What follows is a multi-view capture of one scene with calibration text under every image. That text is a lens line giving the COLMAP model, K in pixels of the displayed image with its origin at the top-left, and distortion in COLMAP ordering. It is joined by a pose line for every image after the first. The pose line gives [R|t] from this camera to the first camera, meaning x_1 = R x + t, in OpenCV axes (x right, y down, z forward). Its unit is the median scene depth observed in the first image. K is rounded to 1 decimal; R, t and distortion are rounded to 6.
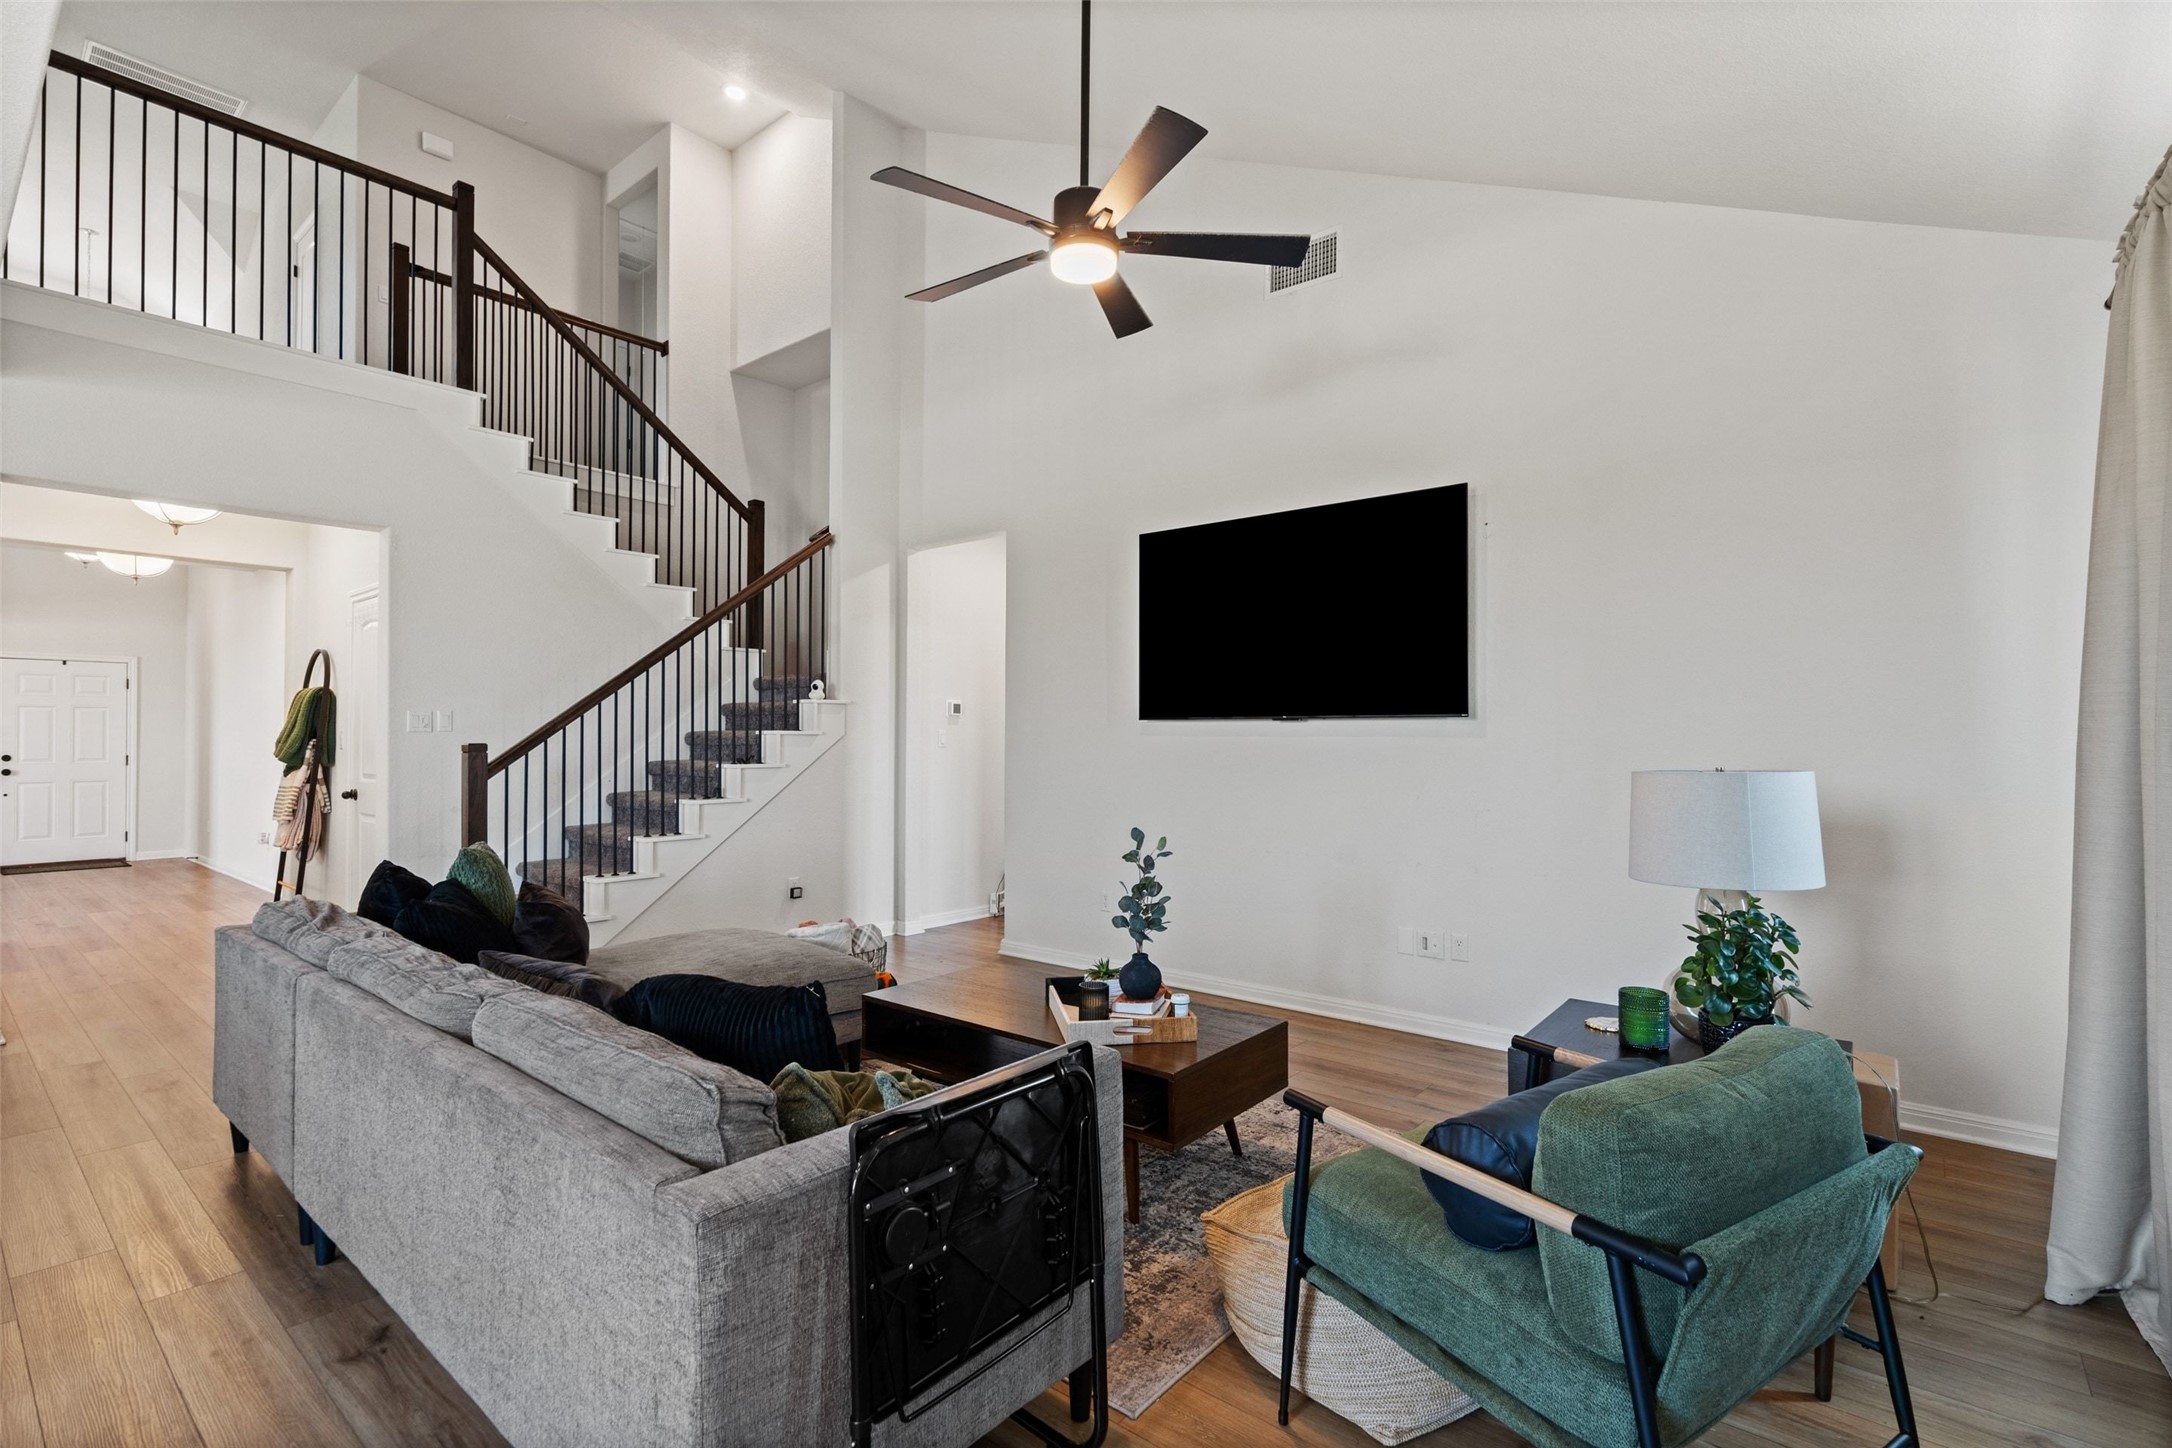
lens RADIAL K [[1024.0, 0, 1086.0], [0, 1024.0, 724.0], [0, 0, 1]] dist [0.002750, 0.000146]
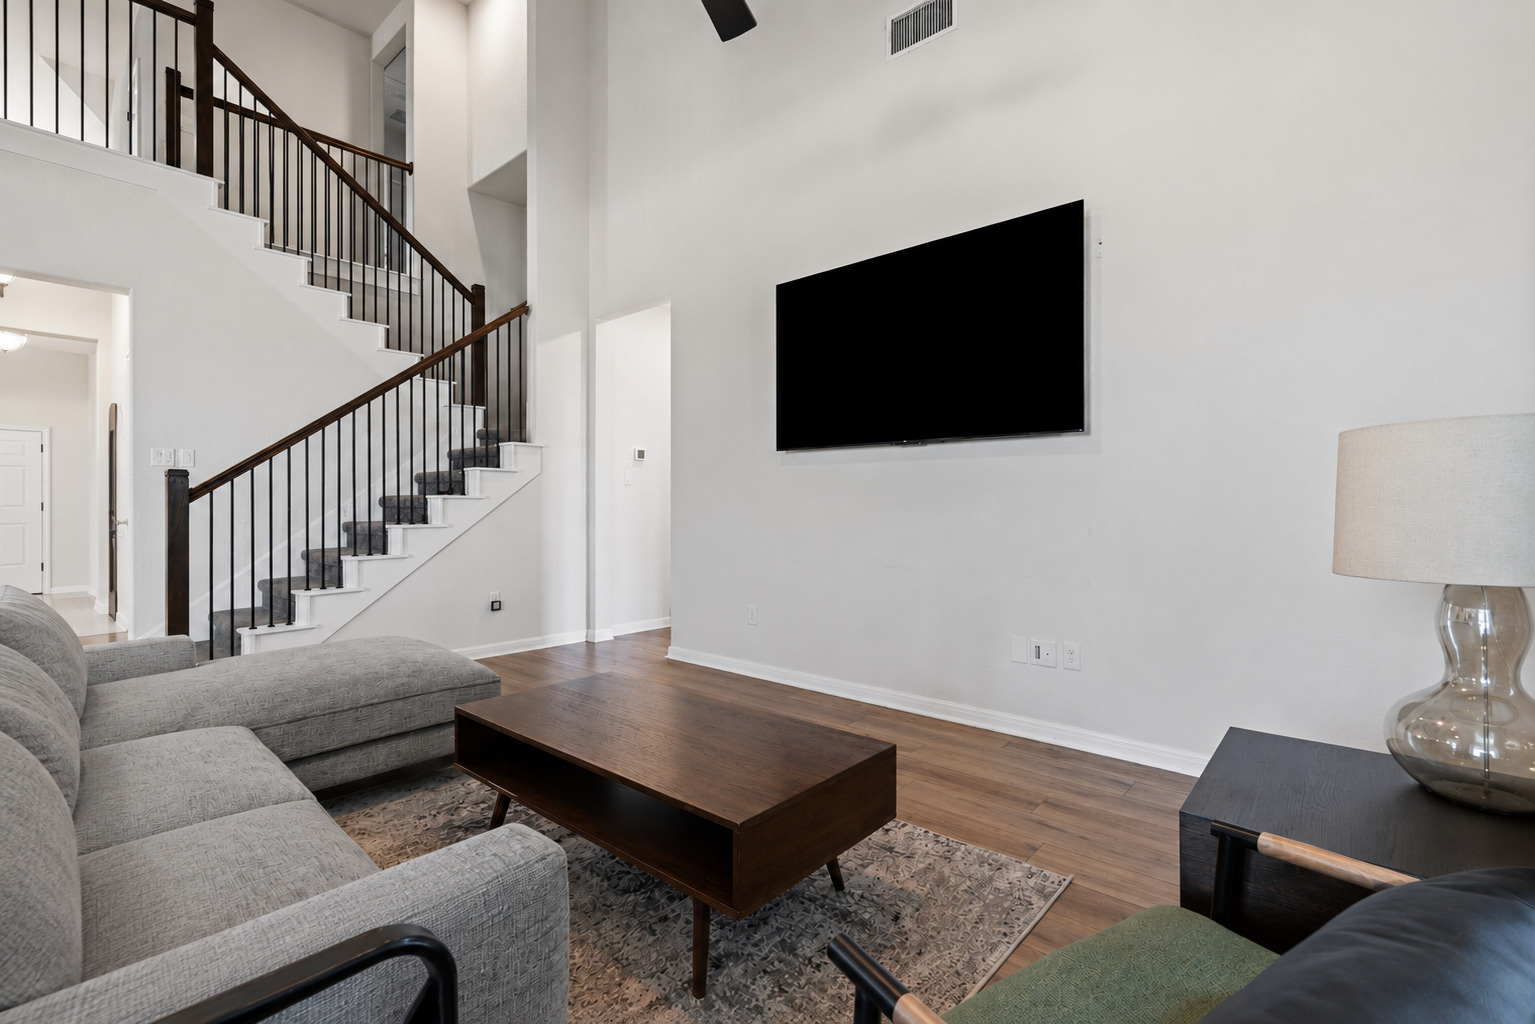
lens RADIAL K [[693.5, 0, 766.8], [0, 693.5, 509.1], [0, 0, 1]] dist [-0.016581, -0.000087]
pose [[0.999339, -0.004163, -0.036109, 0.061182], [0.004930, 0.999763, 0.021194, 0.039510], [0.036013, -0.021358, 0.999123, 0.221716]]
